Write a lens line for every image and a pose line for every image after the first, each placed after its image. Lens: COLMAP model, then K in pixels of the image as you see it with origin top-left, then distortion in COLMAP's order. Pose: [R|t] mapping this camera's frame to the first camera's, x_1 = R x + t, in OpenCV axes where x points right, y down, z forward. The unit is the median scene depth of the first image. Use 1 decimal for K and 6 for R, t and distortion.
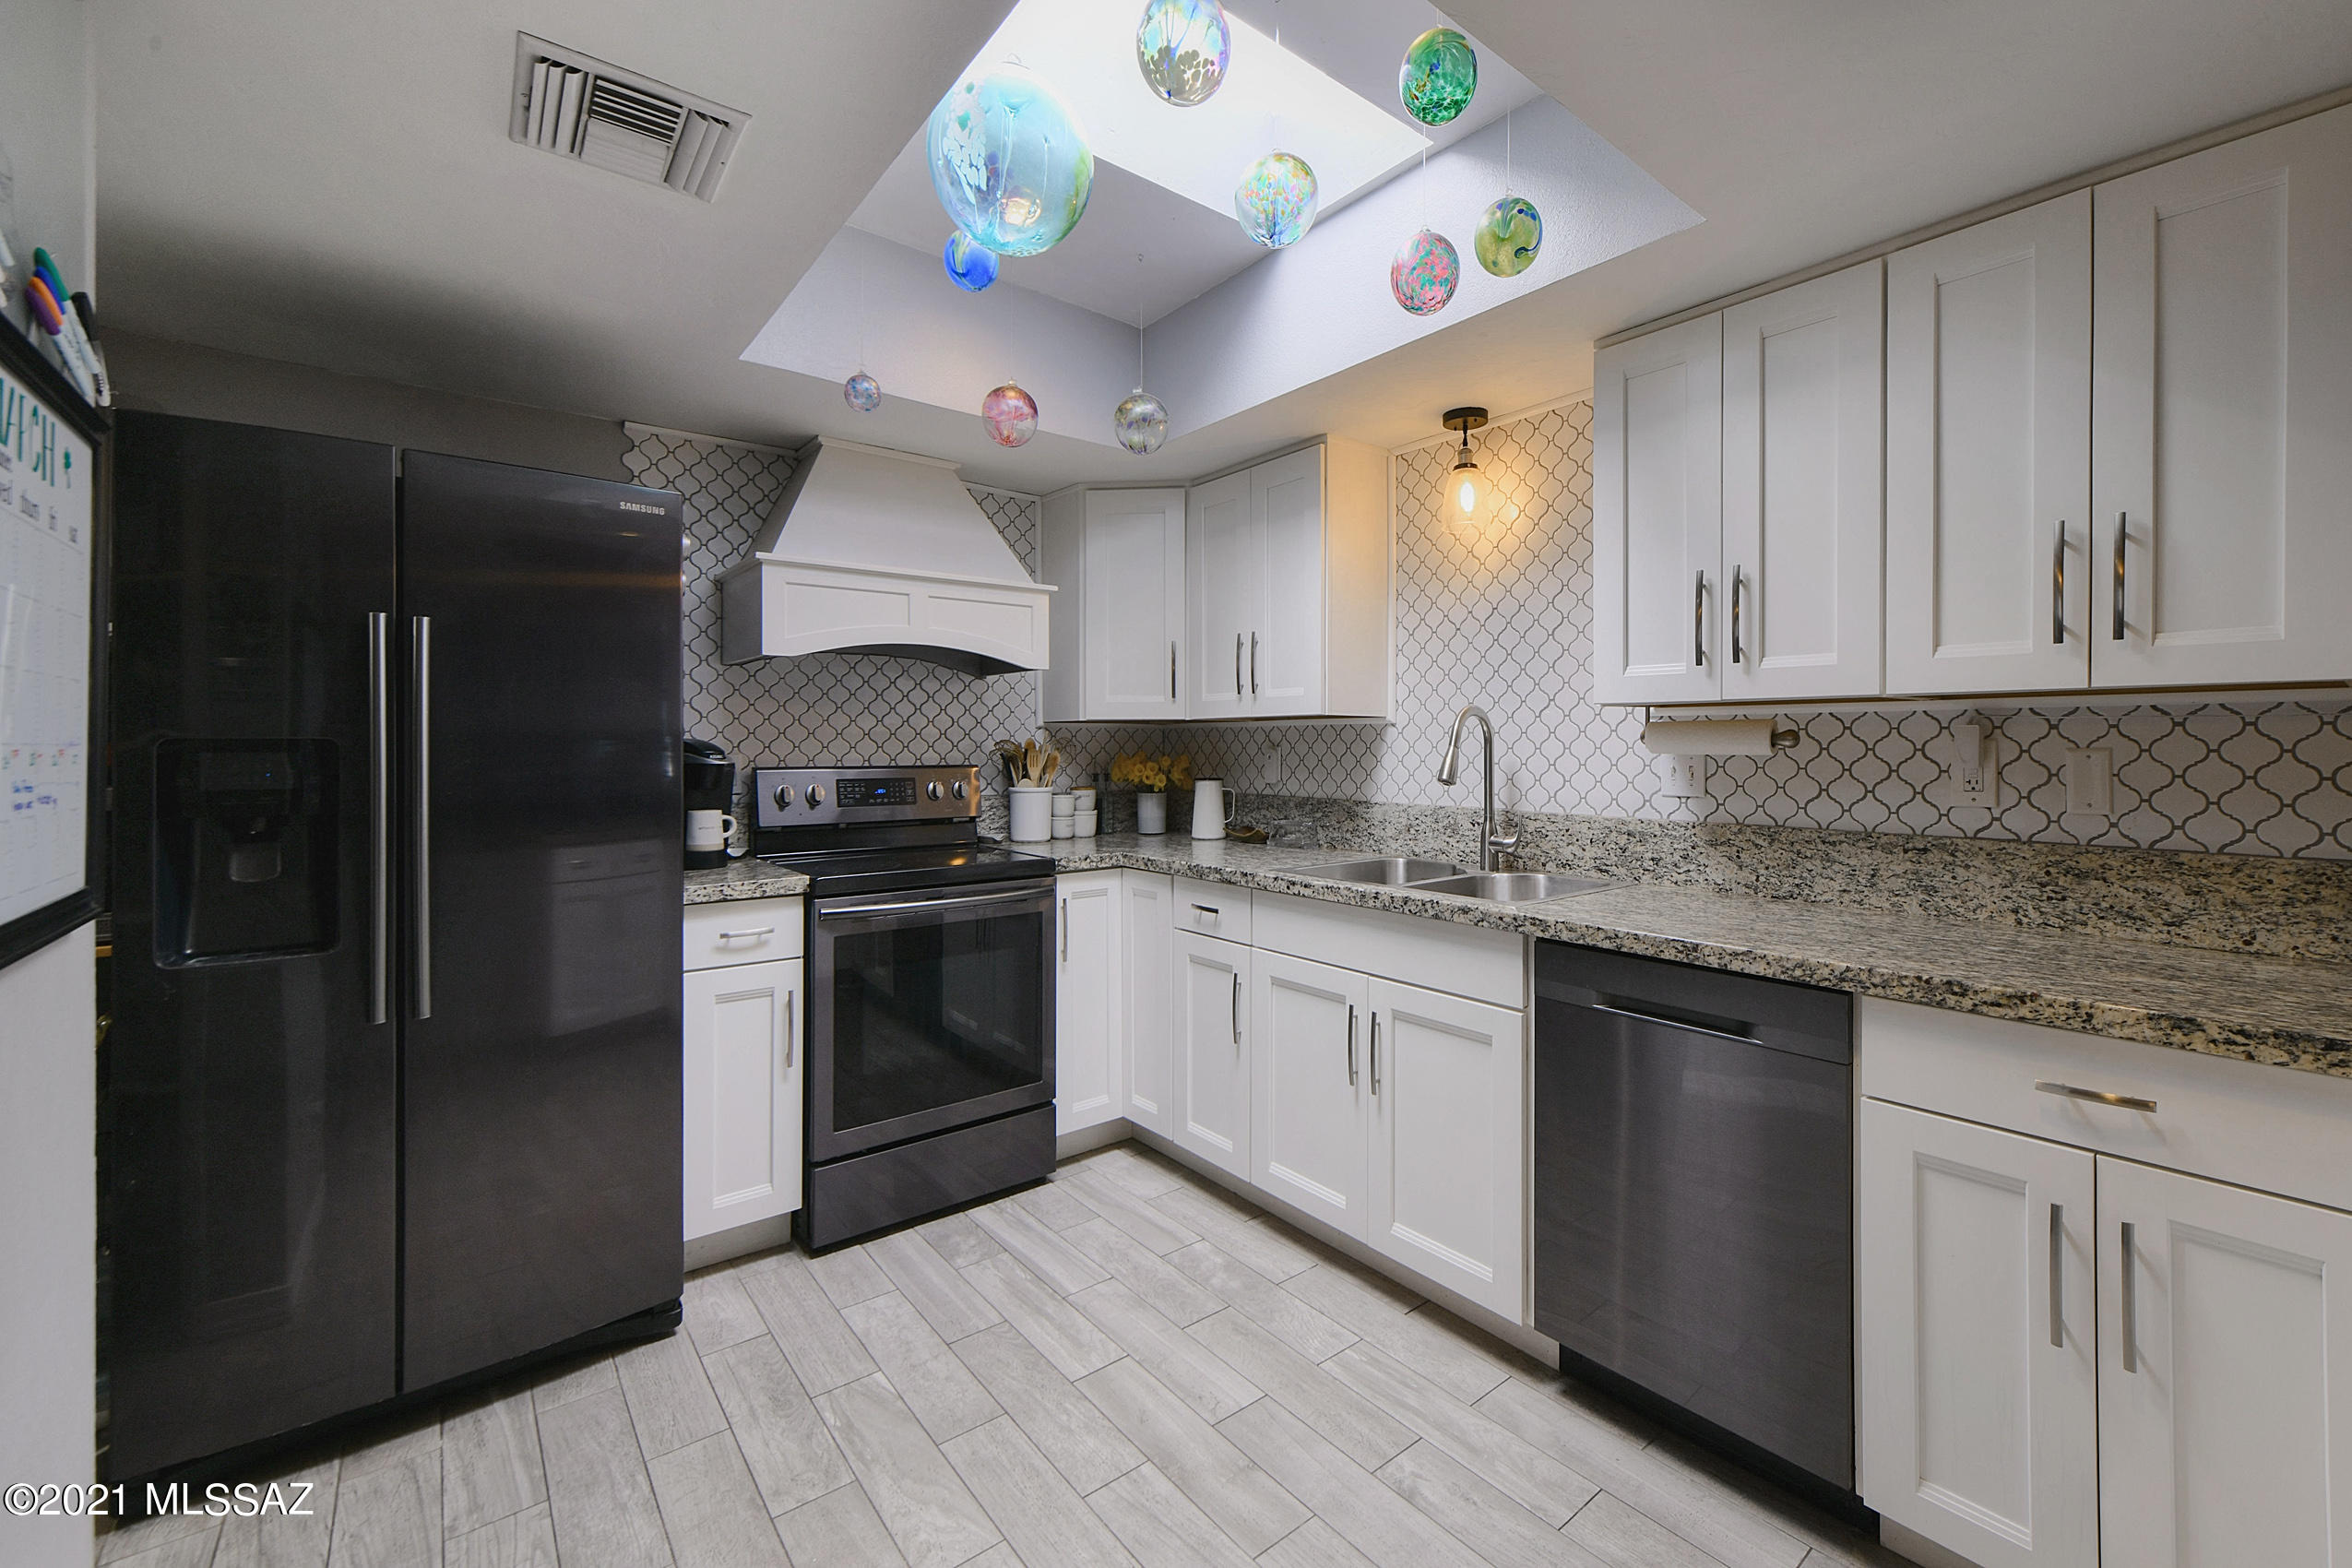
lens RADIAL K [[968.5, 0, 1167.6], [0, 968.5, 741.4], [0, 0, 1]] dist [-0.013737, 0.000030]
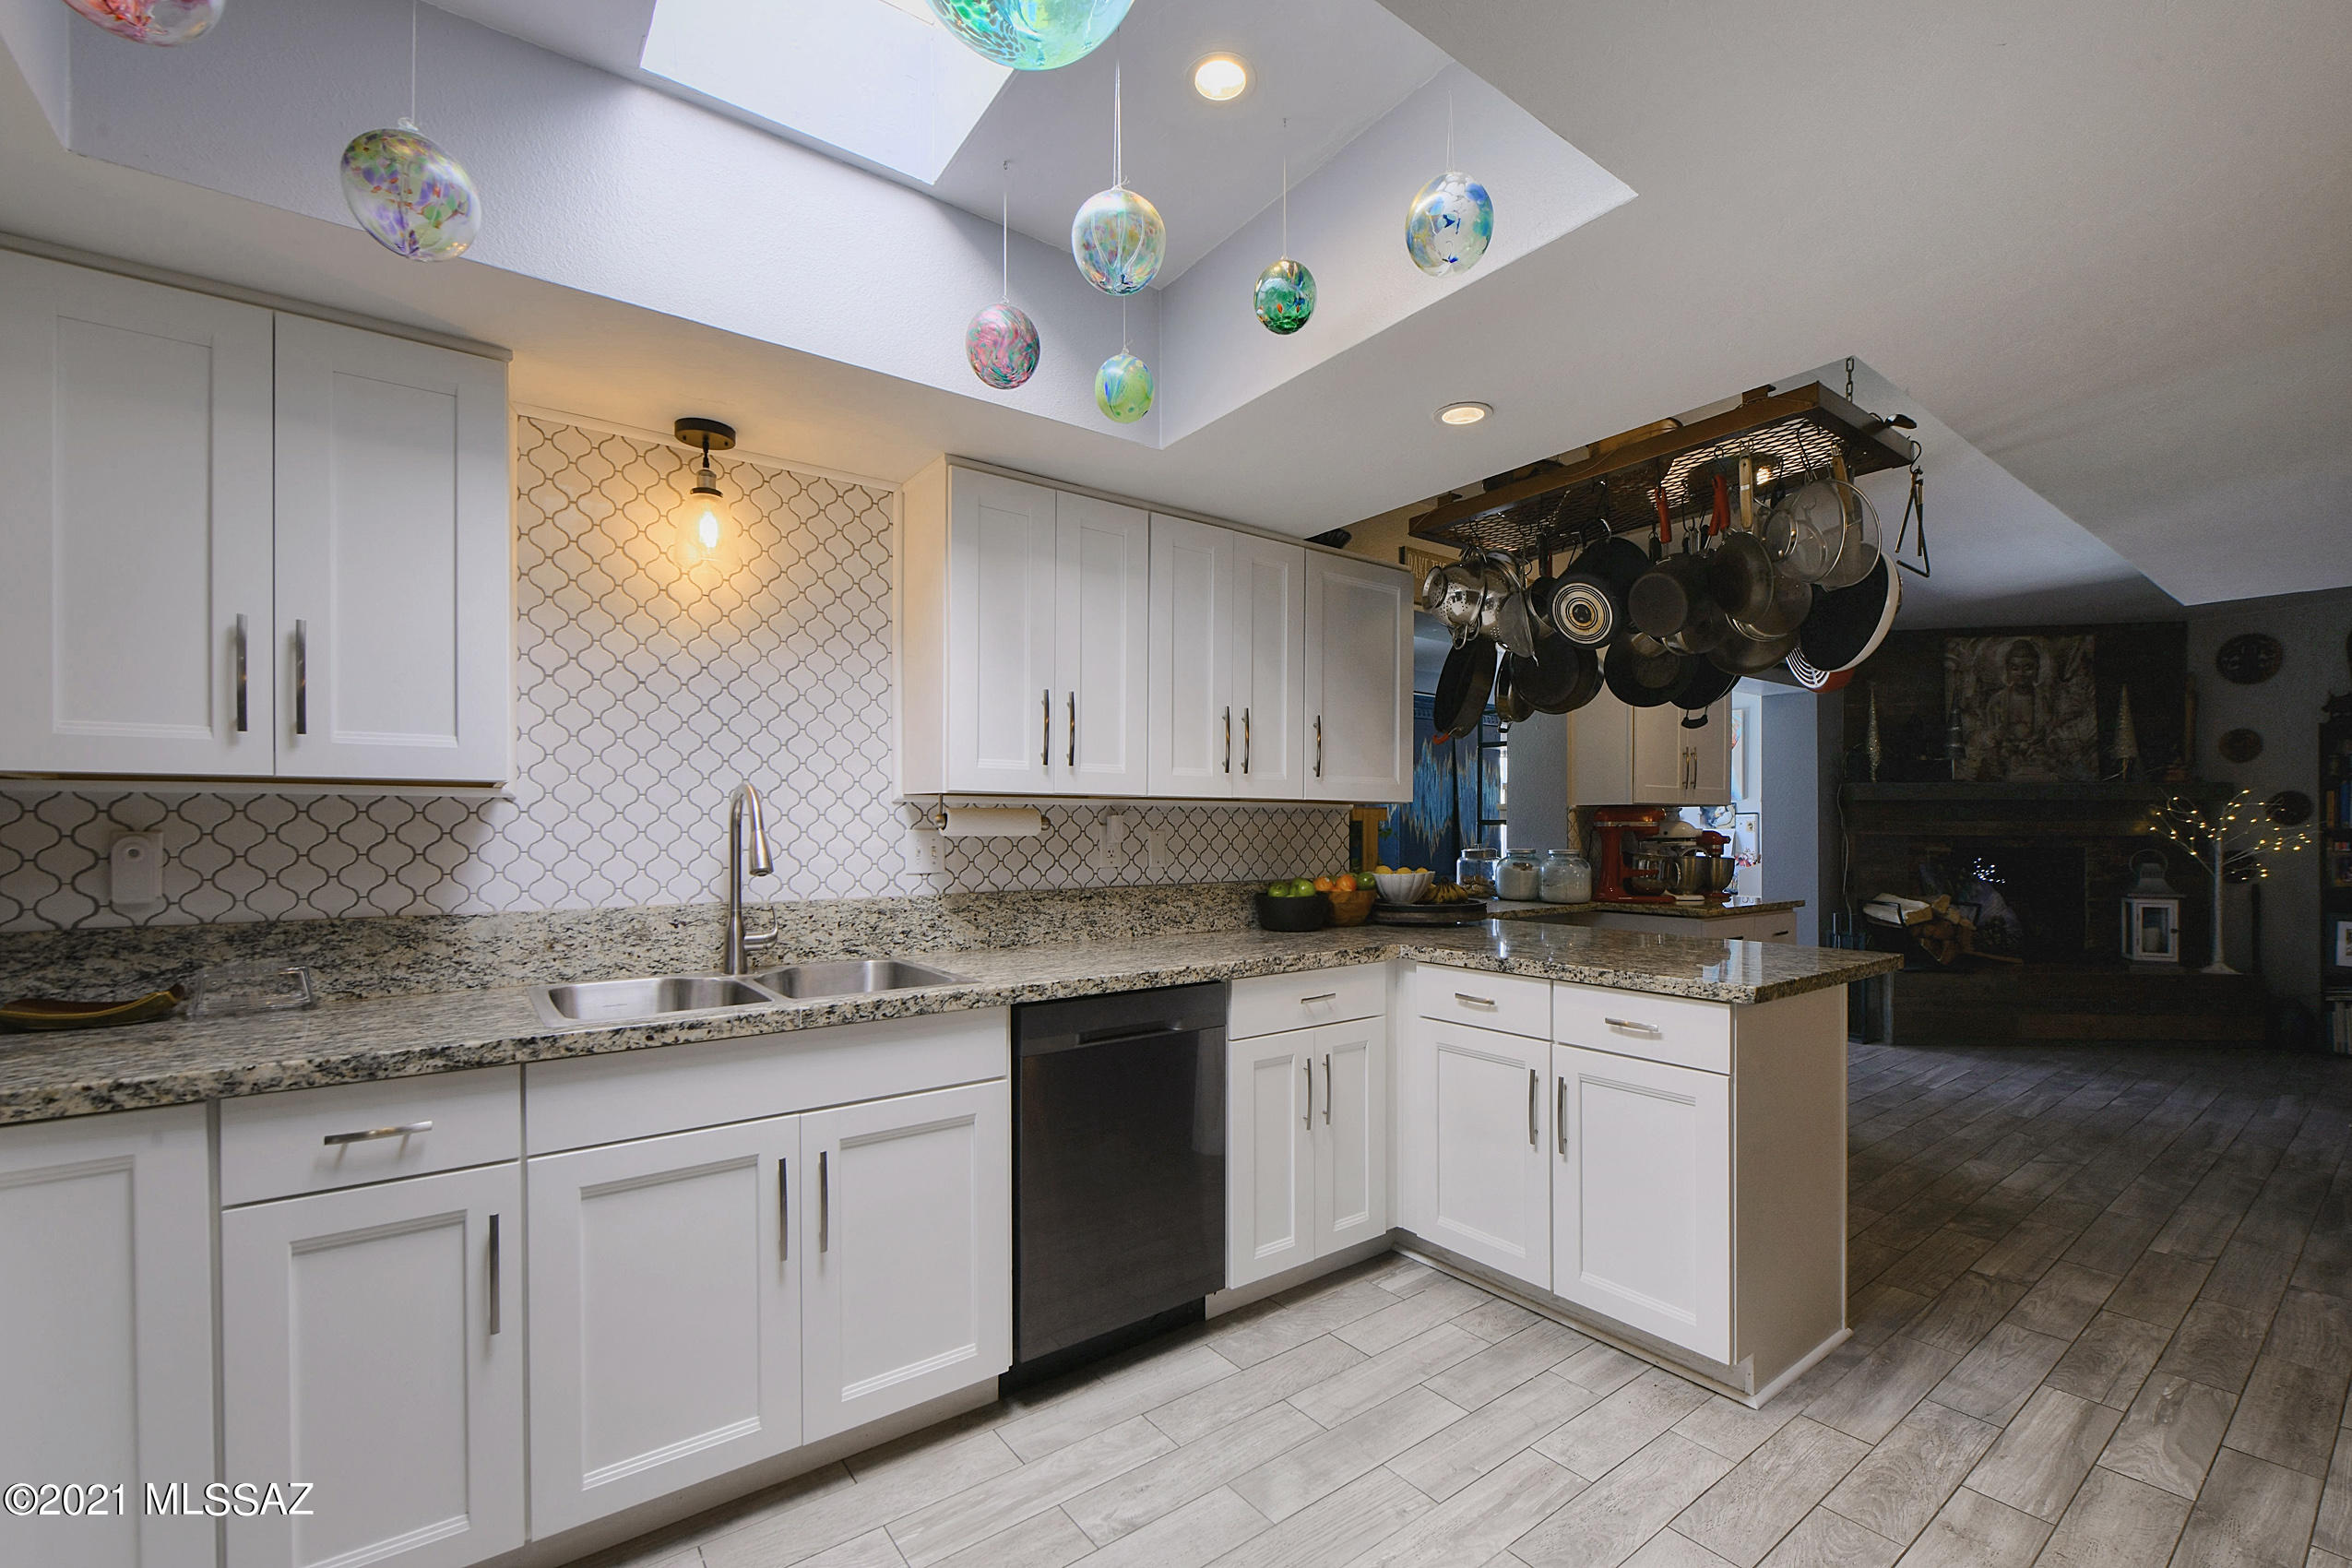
lens RADIAL K [[968.5, 0, 1157.3], [0, 968.5, 836.7], [0, 0, 1]] dist [-0.013737, 0.000030]
pose [[0.024396, -0.006606, 0.999681, -0.624212], [-0.001526, 0.999977, 0.006645, 0.005734], [-0.999701, -0.001688, 0.024386, 0.725575]]
